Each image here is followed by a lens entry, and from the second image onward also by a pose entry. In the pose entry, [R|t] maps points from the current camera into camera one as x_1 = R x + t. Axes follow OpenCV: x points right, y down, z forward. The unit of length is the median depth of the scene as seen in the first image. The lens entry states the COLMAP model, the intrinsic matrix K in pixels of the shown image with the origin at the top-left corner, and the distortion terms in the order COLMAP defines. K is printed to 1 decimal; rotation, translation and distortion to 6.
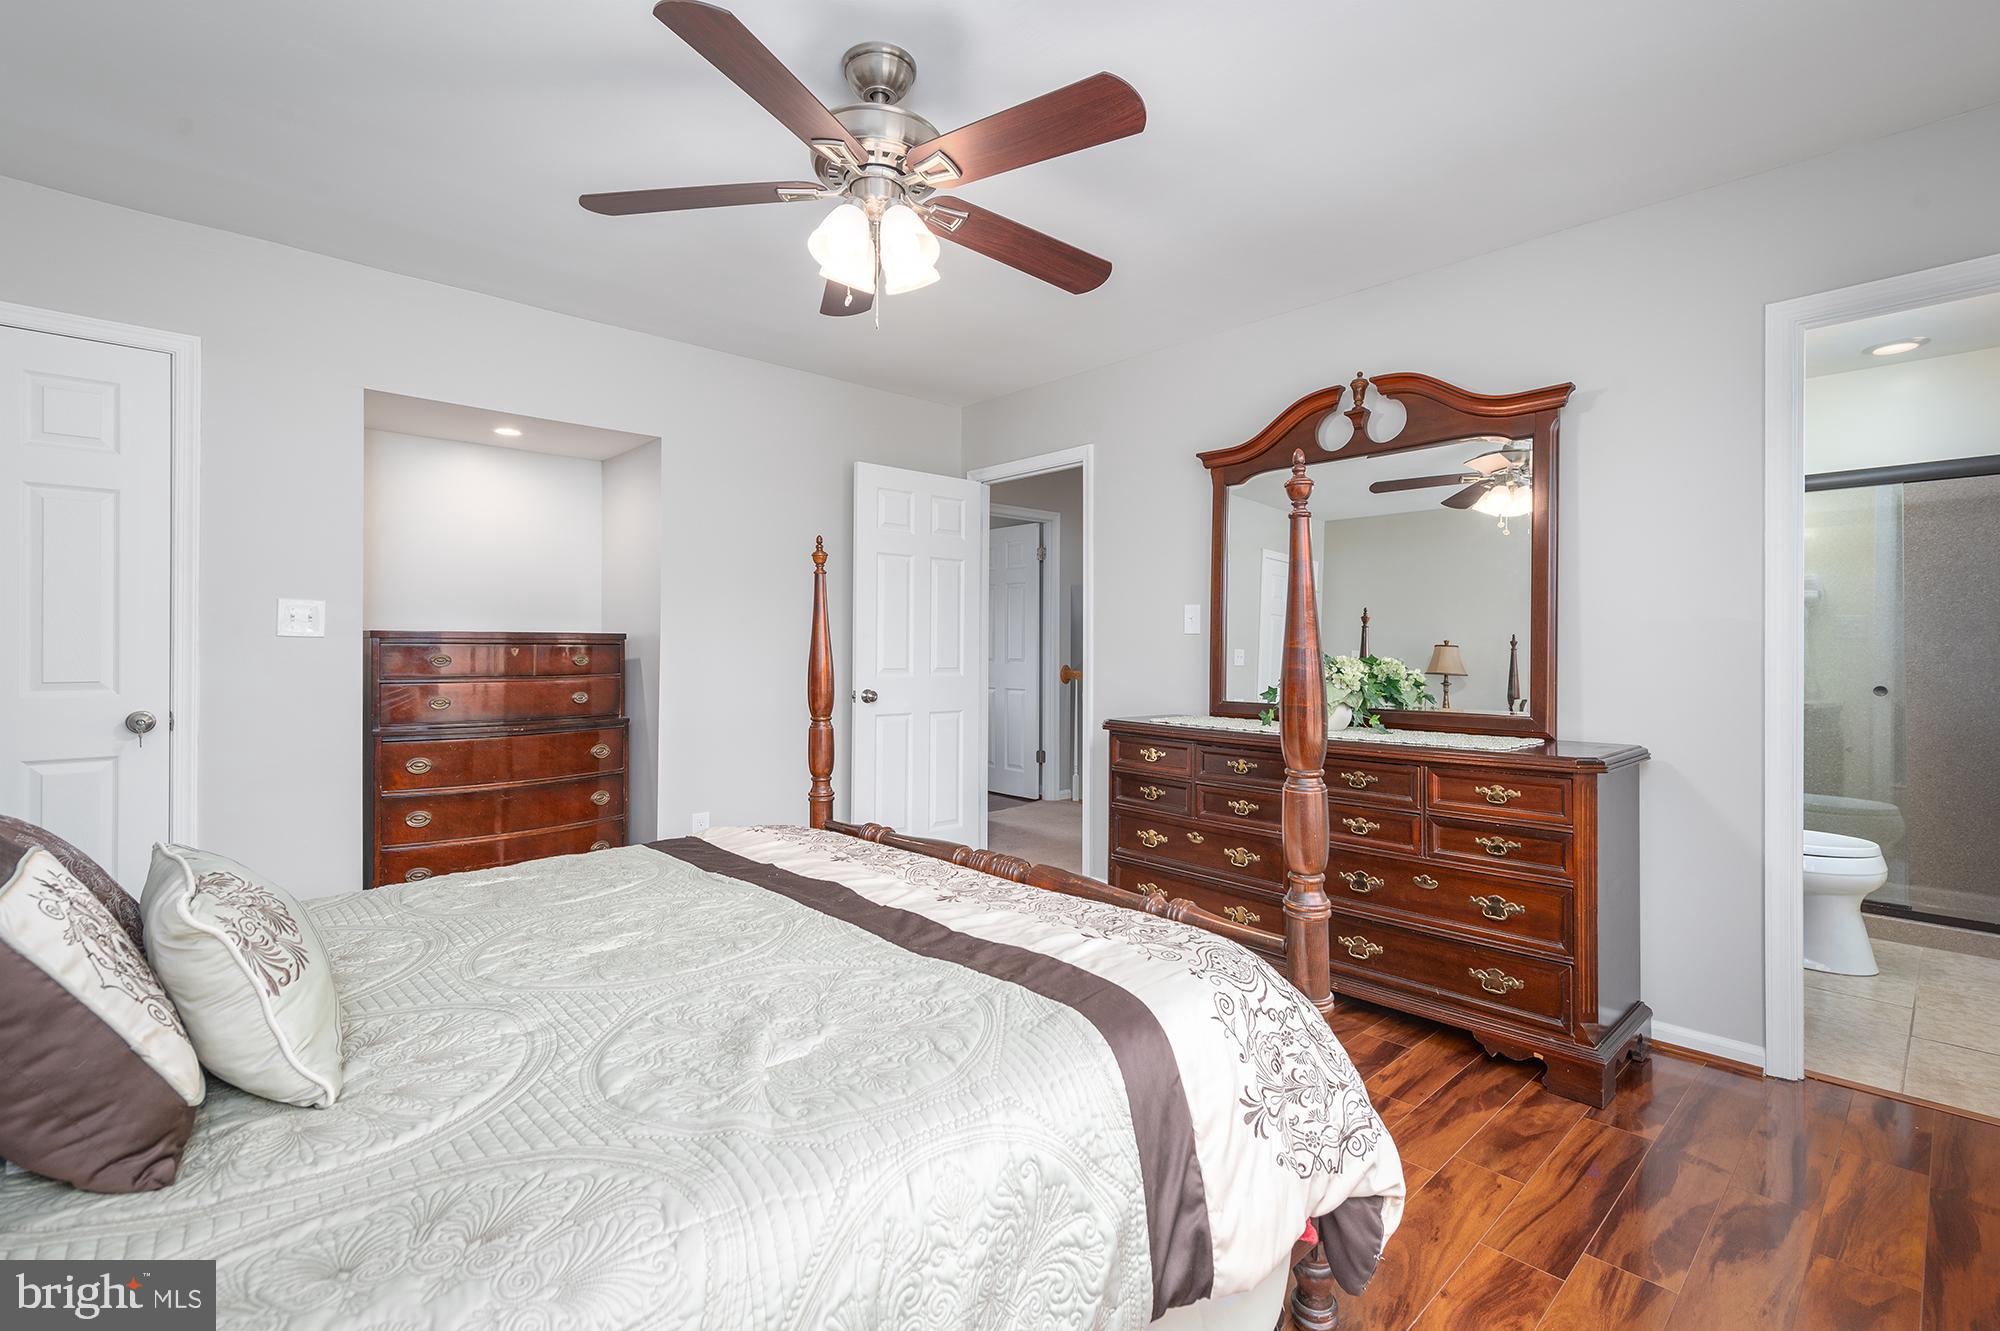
lens RADIAL K [[872.0, 0, 1000.0], [0, 872.0, 665.5], [0, 0, 1]] dist [0.000781, 0.000040]
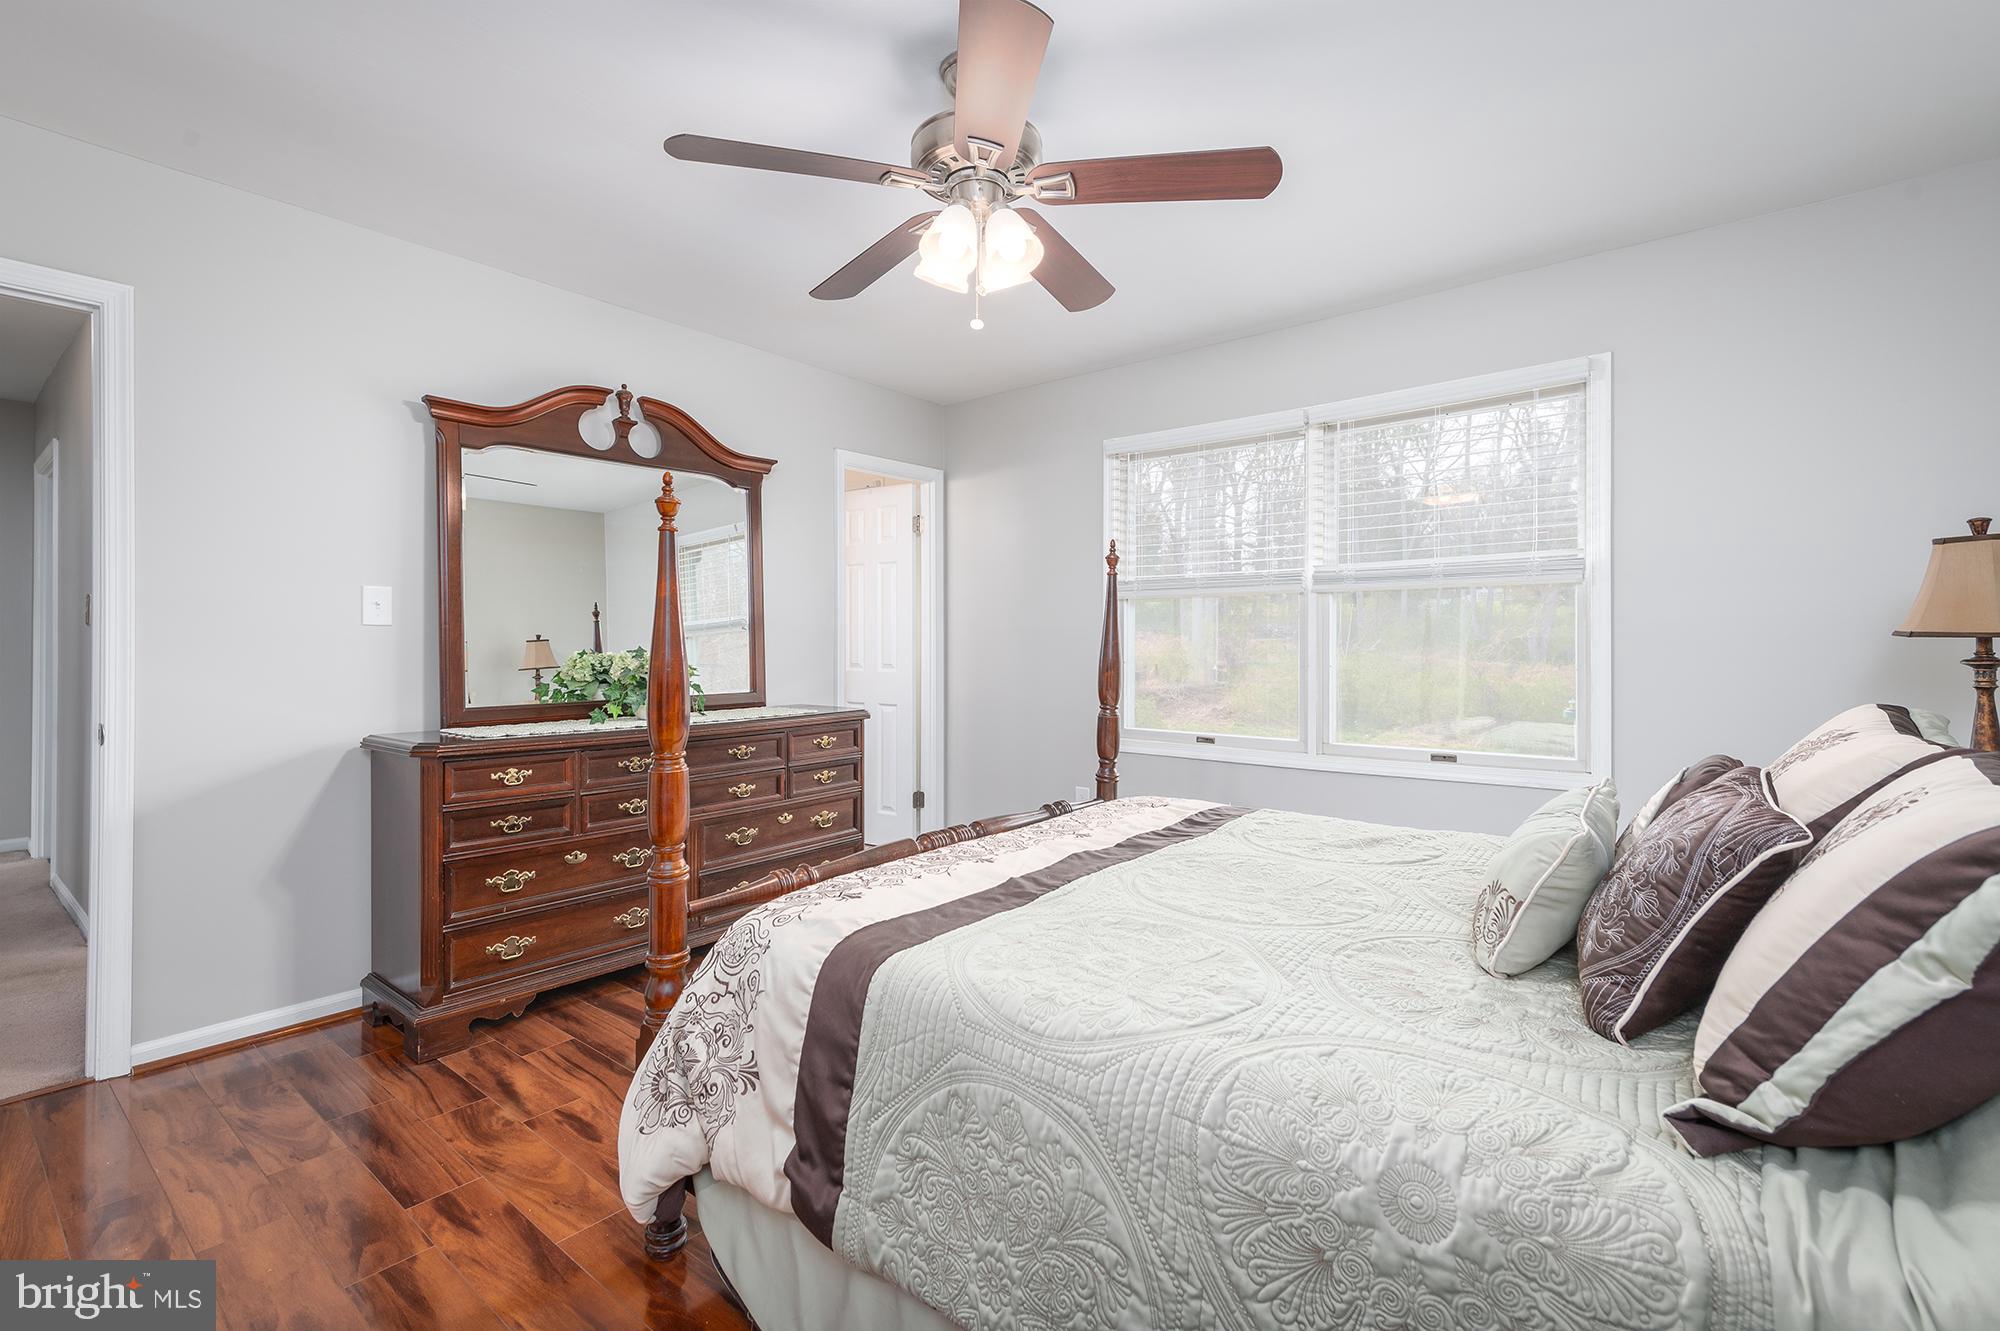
lens RADIAL K [[901.6, 0, 999.6], [0, 901.6, 634.3], [0, 0, 1]] dist [0.000570, 0.000097]
pose [[-0.150086, 0.003148, 0.988668, -0.797568], [0.019071, 0.999818, -0.000288, -0.021767], [-0.988489, 0.018812, -0.150119, 0.762098]]
